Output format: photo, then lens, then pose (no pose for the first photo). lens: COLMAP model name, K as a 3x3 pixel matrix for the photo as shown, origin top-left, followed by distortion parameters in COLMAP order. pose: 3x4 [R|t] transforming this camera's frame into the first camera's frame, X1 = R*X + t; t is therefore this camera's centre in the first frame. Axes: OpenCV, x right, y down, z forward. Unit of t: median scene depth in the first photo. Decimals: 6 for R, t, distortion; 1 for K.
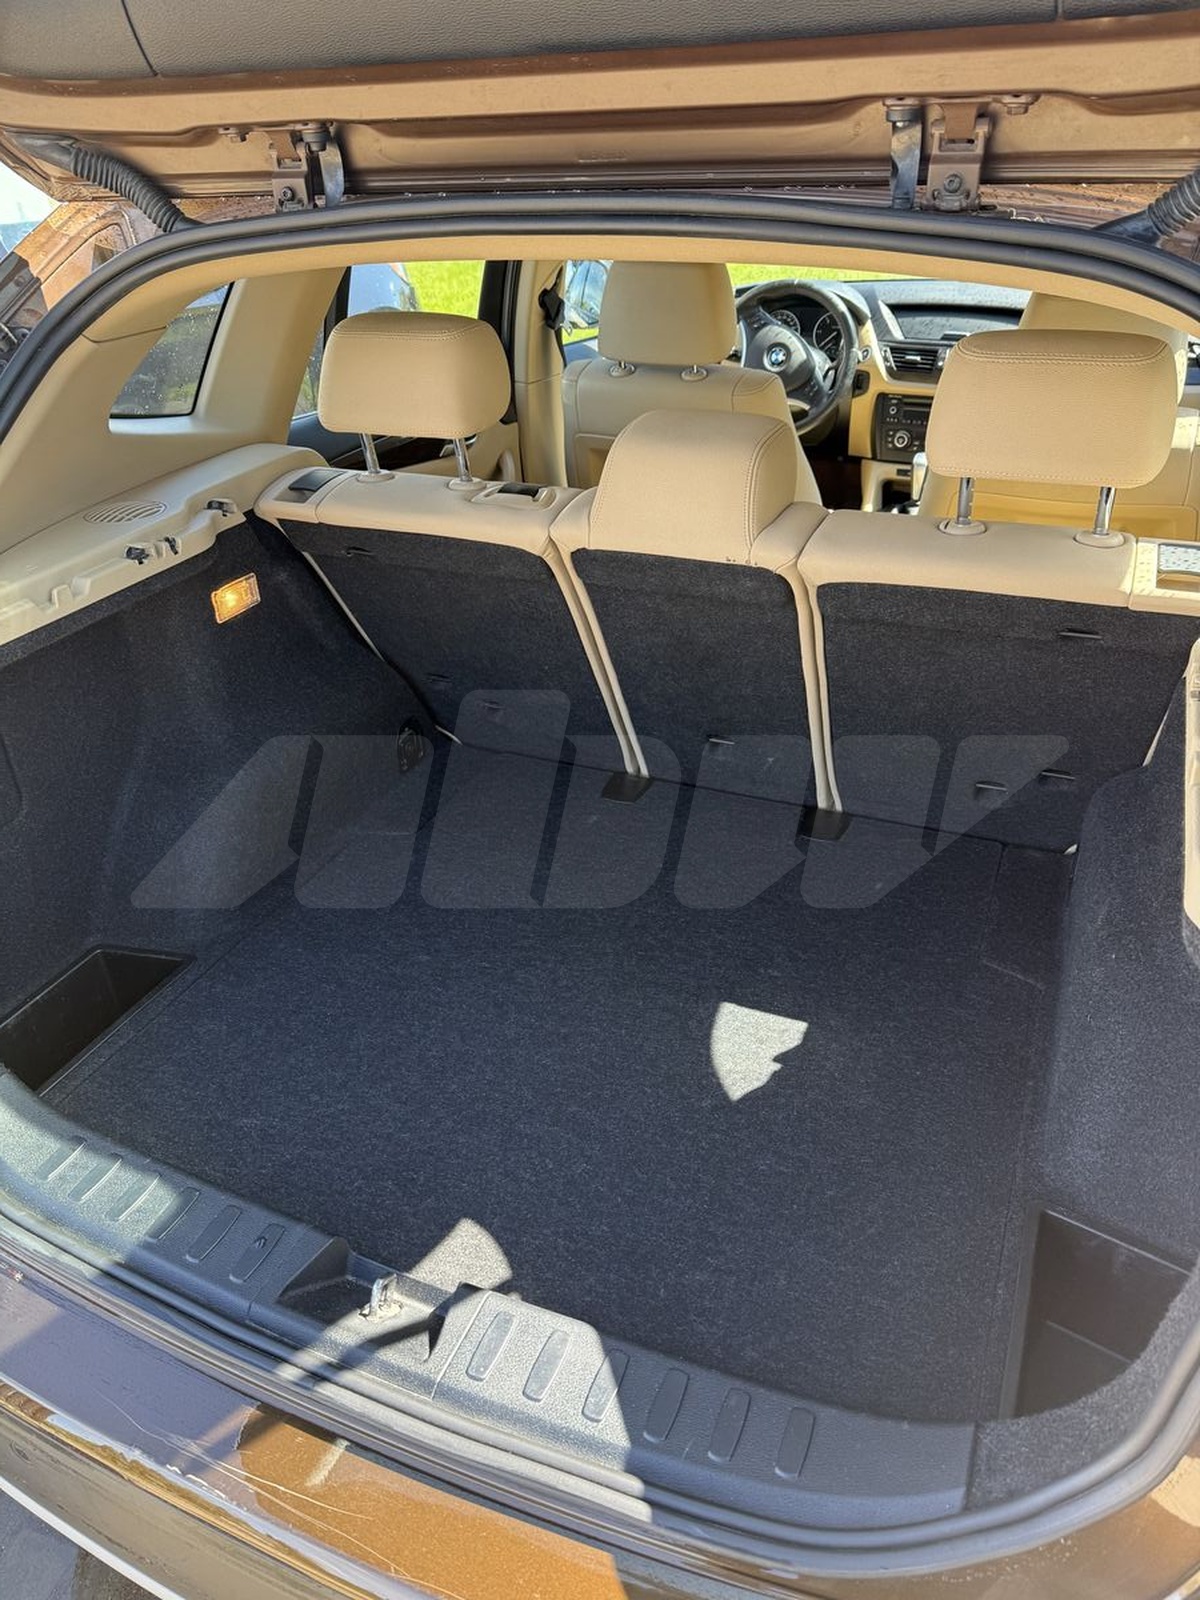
lens RADIAL K [[1146.7, 0, 614.3], [0, 1146.7, 809.4], [0, 0, 1]] dist [0.066409, -0.073406]
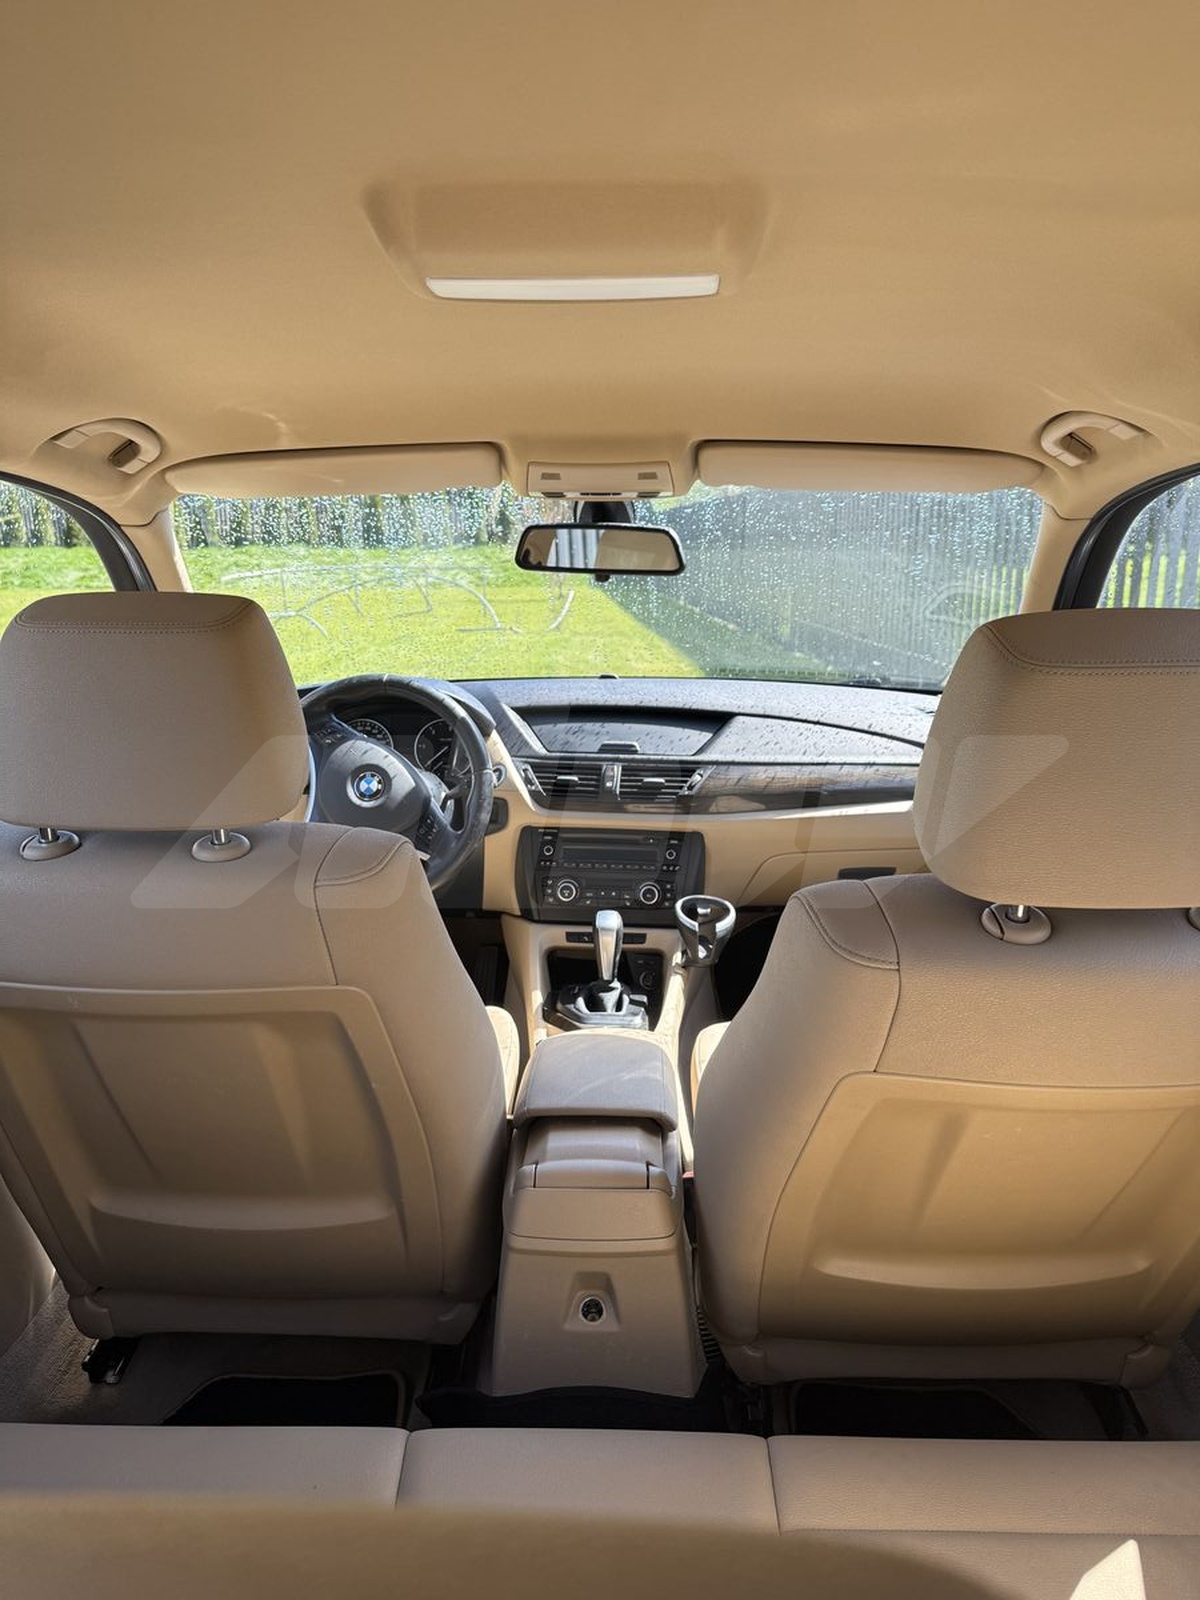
lens RADIAL K [[1146.7, 0, 614.3], [0, 1146.7, 809.4], [0, 0, 1]] dist [0.066409, -0.073406]
pose [[0.929360, -0.054568, 0.365119, 0.034811], [0.169772, 0.941405, -0.291435, -0.169090], [-0.327821, 0.332835, 0.884169, 0.396437]]
